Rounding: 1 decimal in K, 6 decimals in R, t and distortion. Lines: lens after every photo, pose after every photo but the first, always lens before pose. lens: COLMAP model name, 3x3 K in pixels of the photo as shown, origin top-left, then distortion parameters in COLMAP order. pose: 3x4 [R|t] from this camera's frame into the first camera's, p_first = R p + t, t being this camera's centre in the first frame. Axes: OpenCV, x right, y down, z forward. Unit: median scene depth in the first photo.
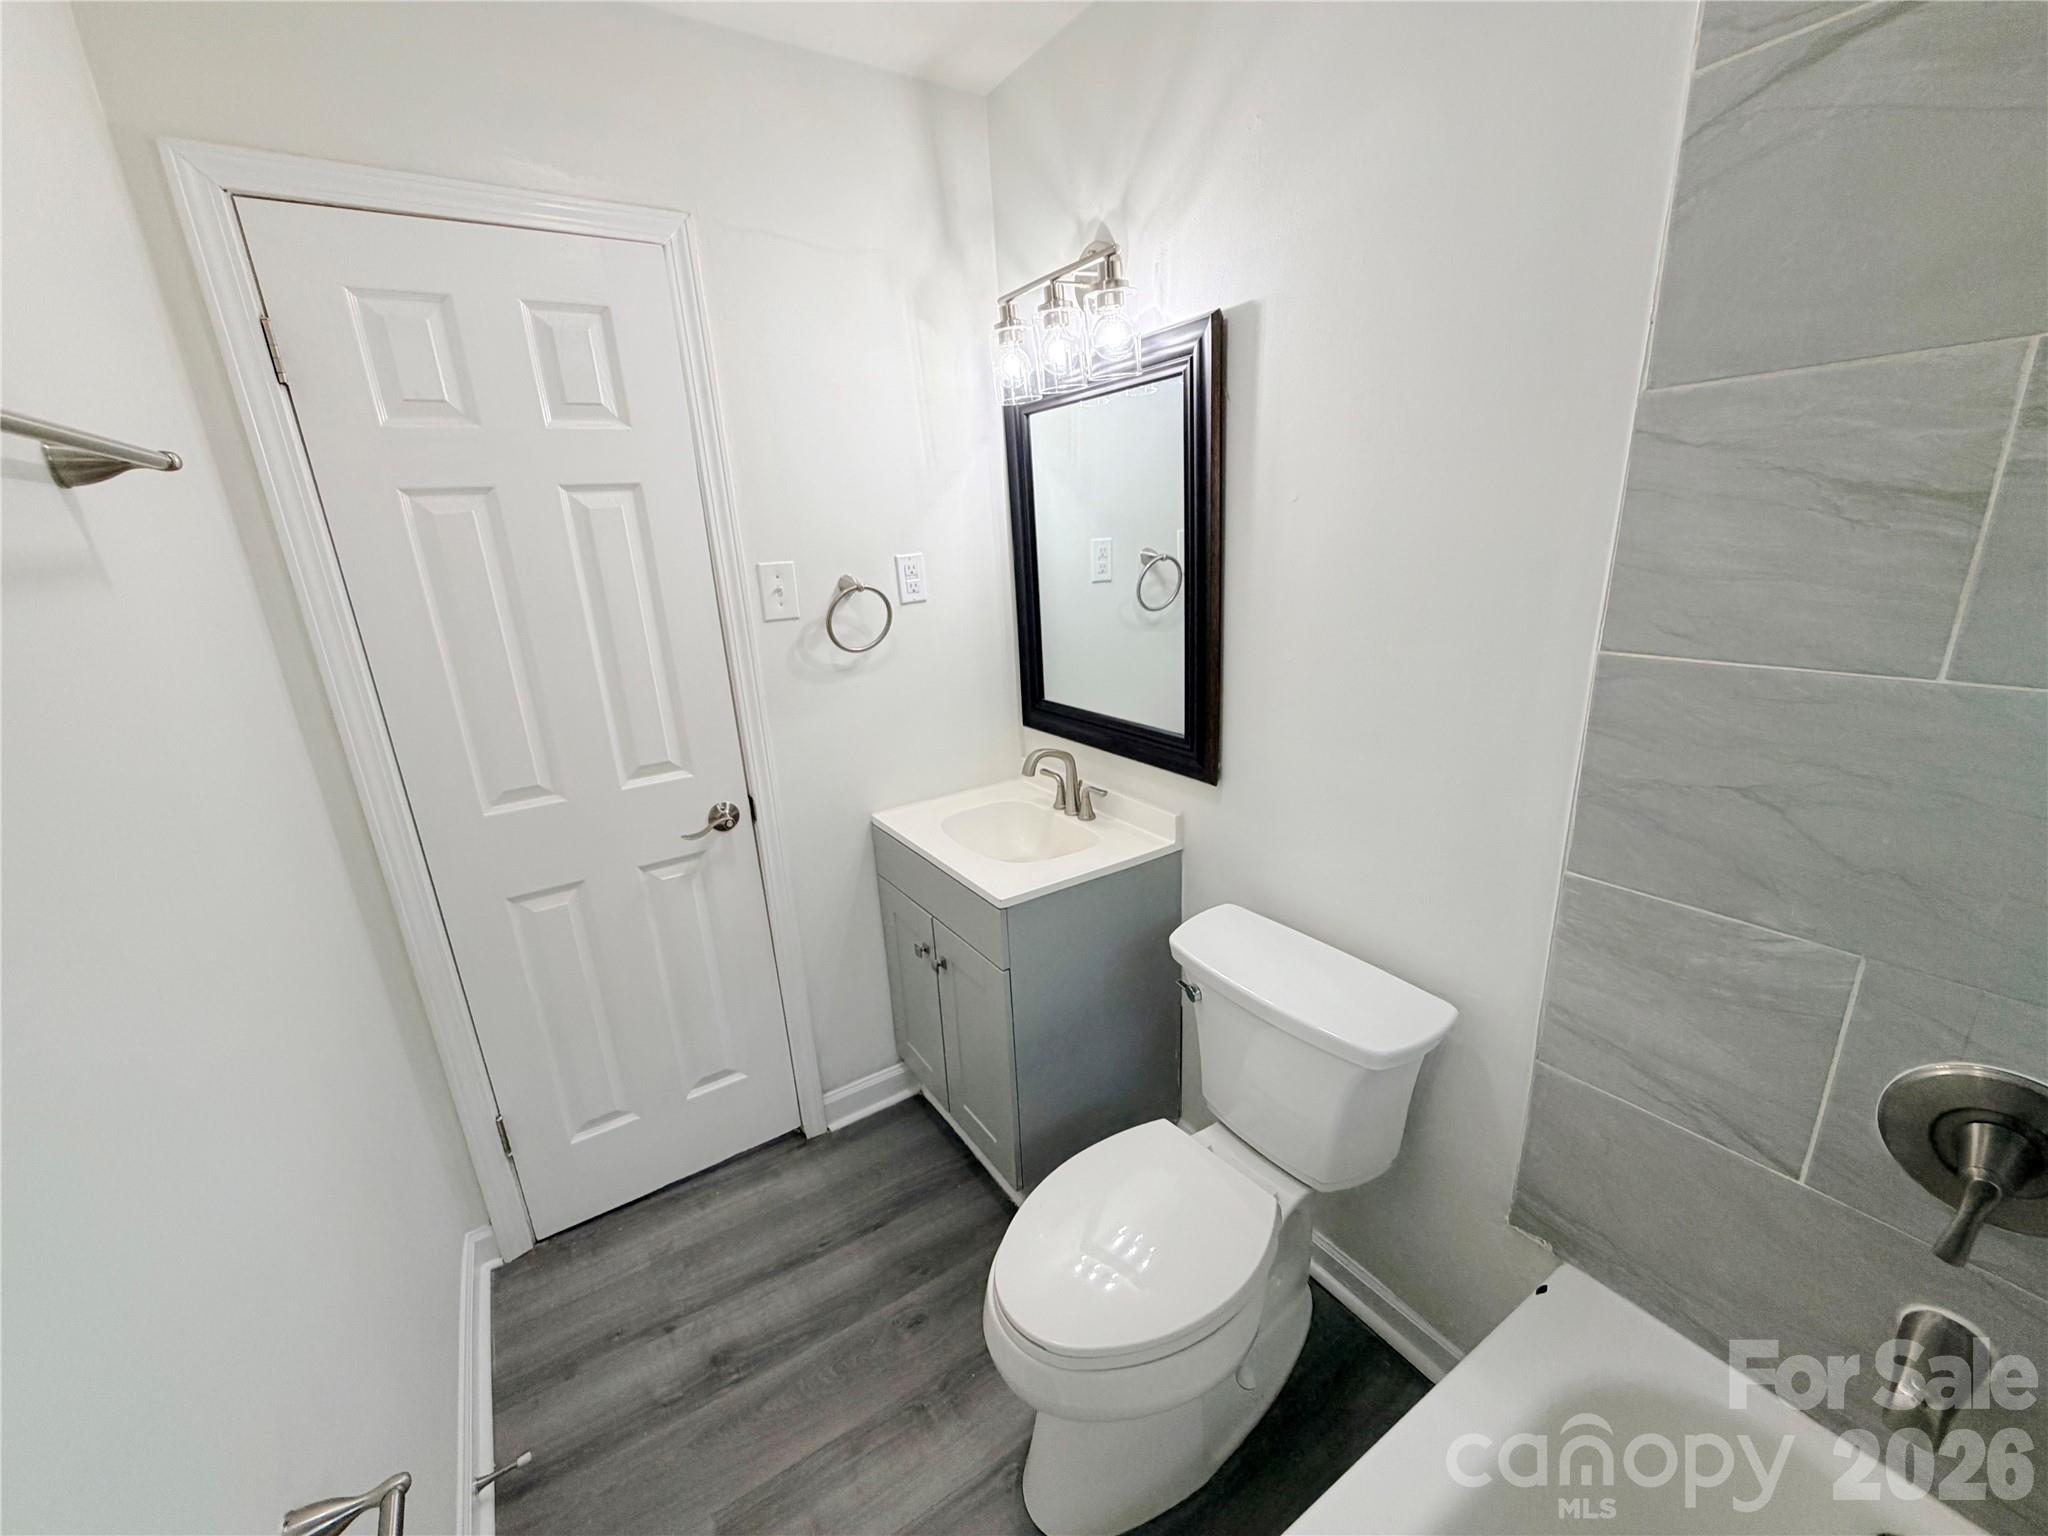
lens RADIAL K [[816.3, 0, 1022.7], [0, 816.3, 768.6], [0, 0, 1]] dist [0.000727, 0.000037]
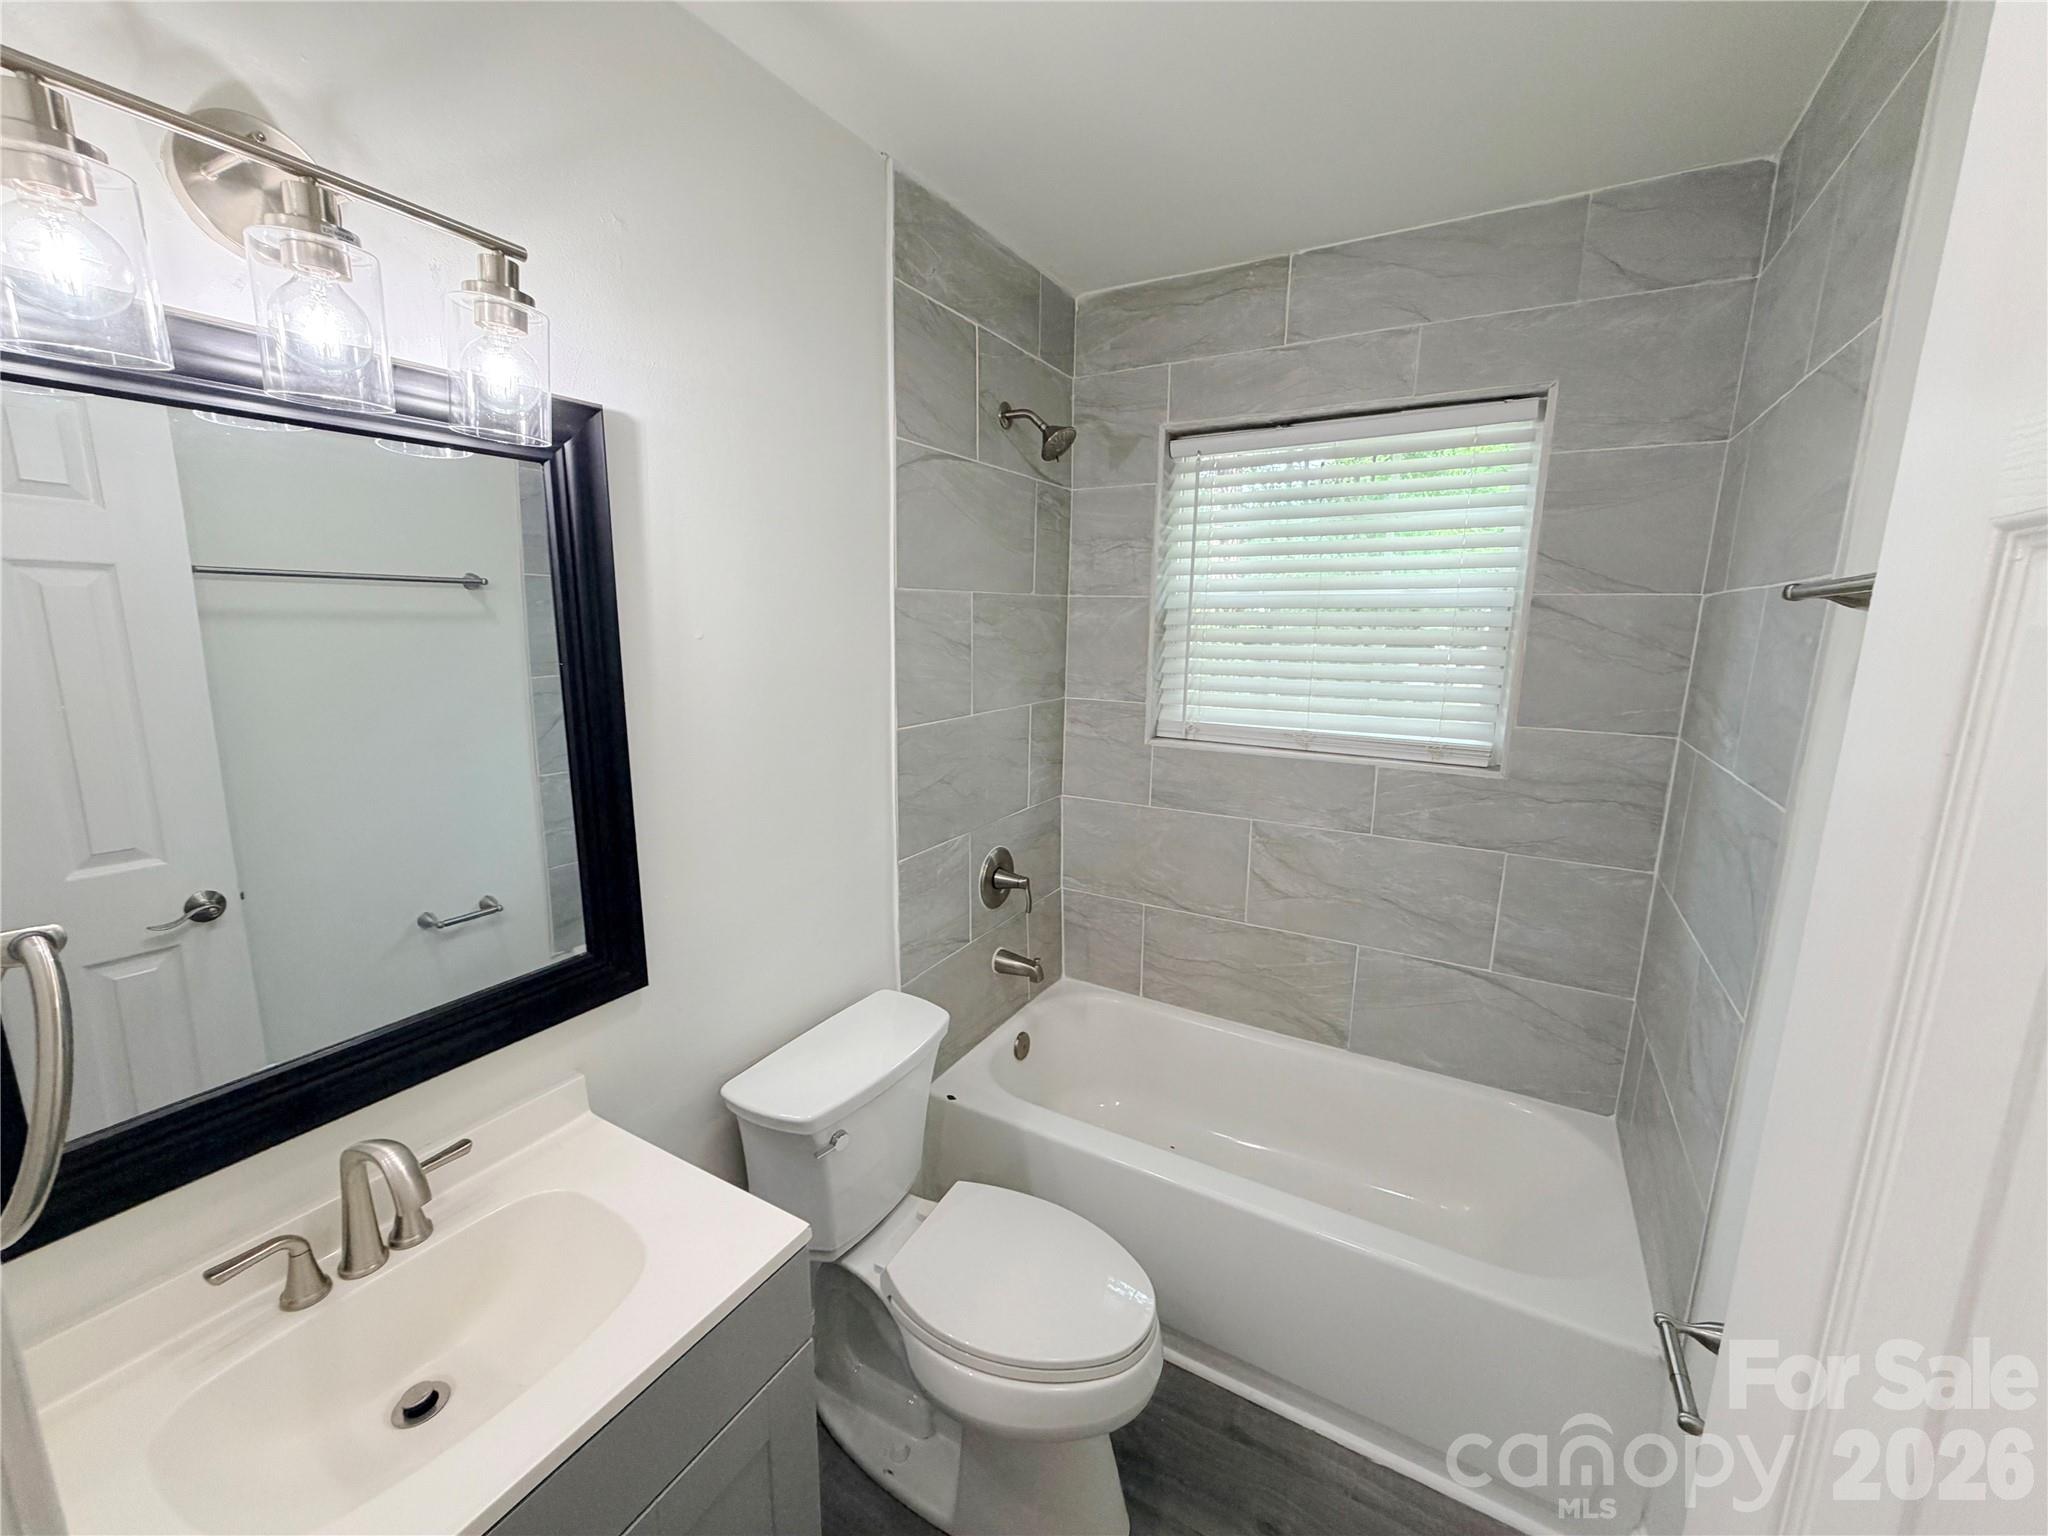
lens RADIAL K [[816.3, 0, 1022.7], [0, 816.3, 768.6], [0, 0, 1]] dist [0.000727, 0.000037]
pose [[-0.452807, -0.122098, 0.883209, -1.007240], [0.268481, 0.925931, 0.265649, -0.479901], [-0.850226, 0.357413, -0.386487, 1.559285]]
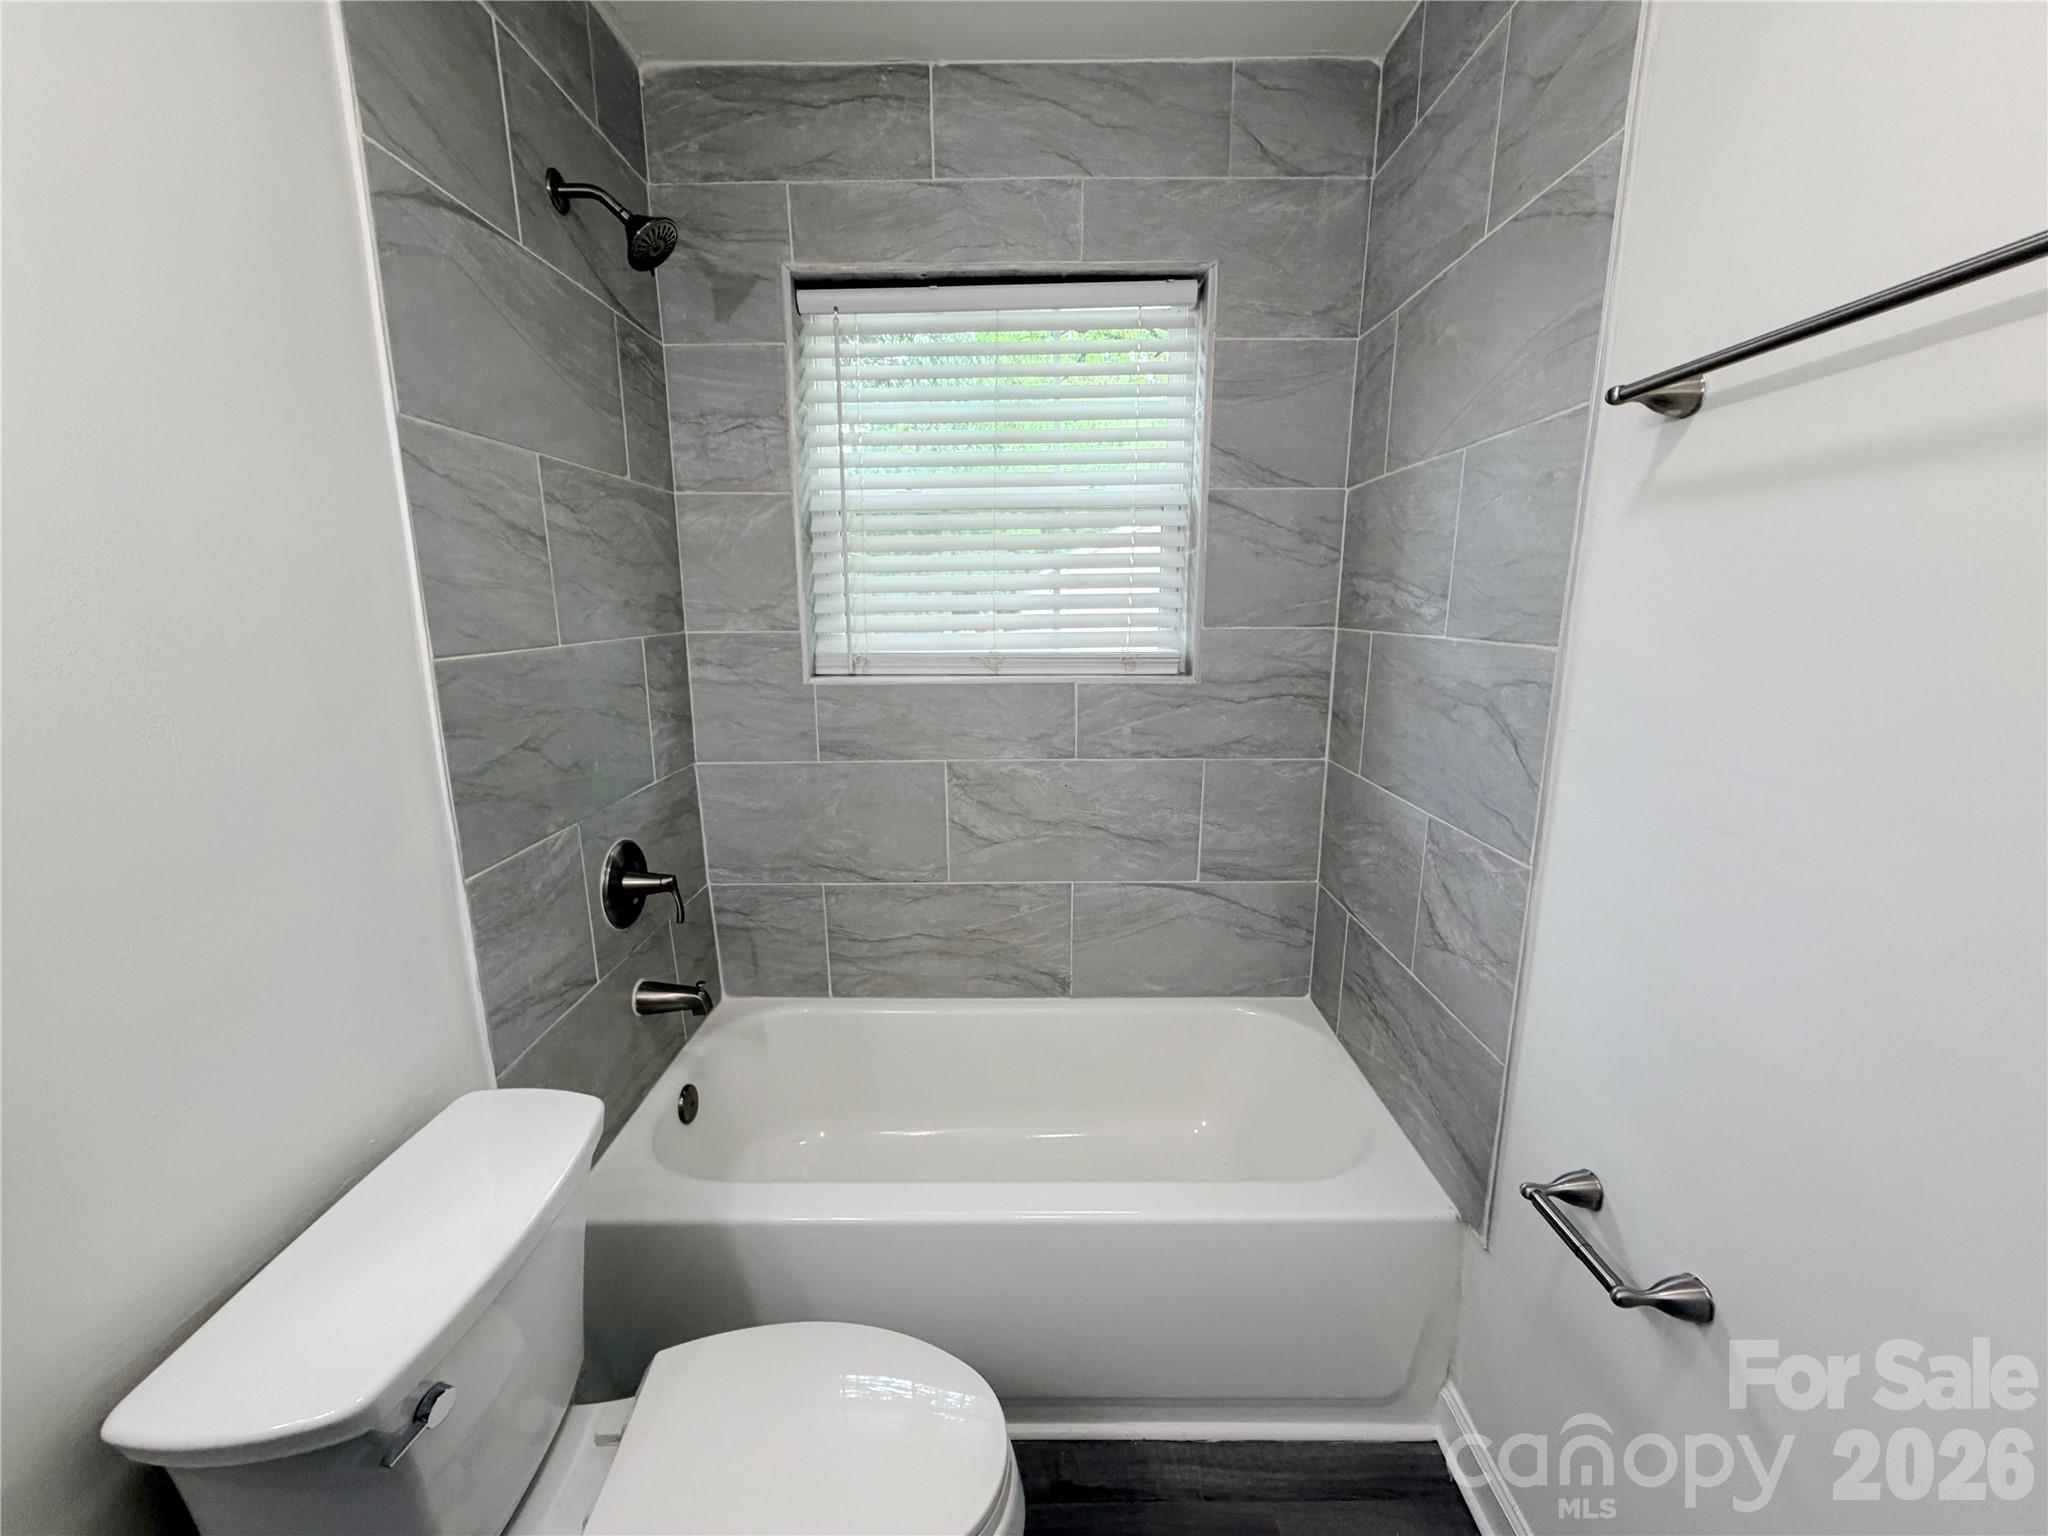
lens RADIAL K [[816.3, 0, 1022.7], [0, 816.3, 768.6], [0, 0, 1]] dist [0.000727, 0.000037]
pose [[-0.834855, -0.060013, 0.547189, -0.514229], [0.203245, 0.890197, 0.407727, -0.307370], [-0.511575, 0.451606, -0.730988, 1.519268]]
